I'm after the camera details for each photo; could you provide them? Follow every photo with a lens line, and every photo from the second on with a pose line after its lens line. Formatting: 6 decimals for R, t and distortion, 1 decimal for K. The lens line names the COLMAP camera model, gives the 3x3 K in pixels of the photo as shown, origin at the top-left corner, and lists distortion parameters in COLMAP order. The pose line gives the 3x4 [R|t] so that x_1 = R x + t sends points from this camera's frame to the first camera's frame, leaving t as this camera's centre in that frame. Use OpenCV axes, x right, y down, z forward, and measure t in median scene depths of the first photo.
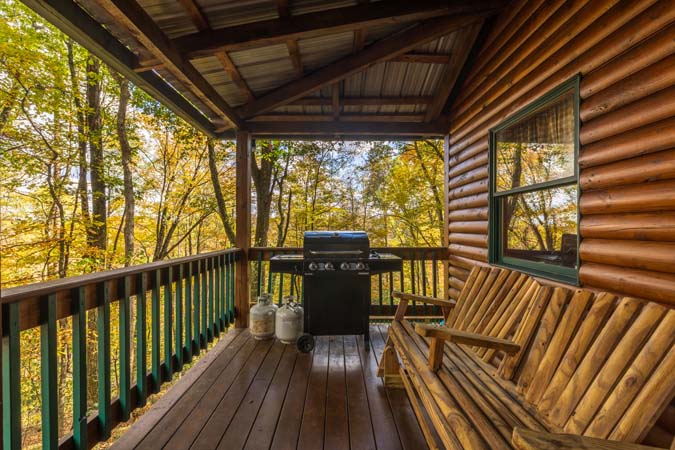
lens RADIAL K [[283.4, 0, 337.5], [0, 283.4, 225.0], [0, 0, 1]] dist [0.002602, 0.000061]
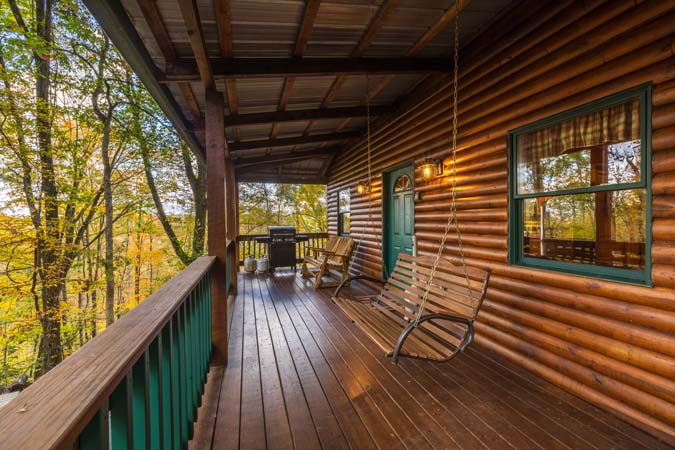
lens RADIAL K [[283.4, 0, 337.5], [0, 283.4, 225.0], [0, 0, 1]] dist [0.002602, 0.000061]
pose [[0.952189, -0.018548, 0.304947, -0.294226], [0.013920, 0.999753, 0.017343, -0.025318], [-0.305194, -0.012269, 0.952211, -1.483033]]
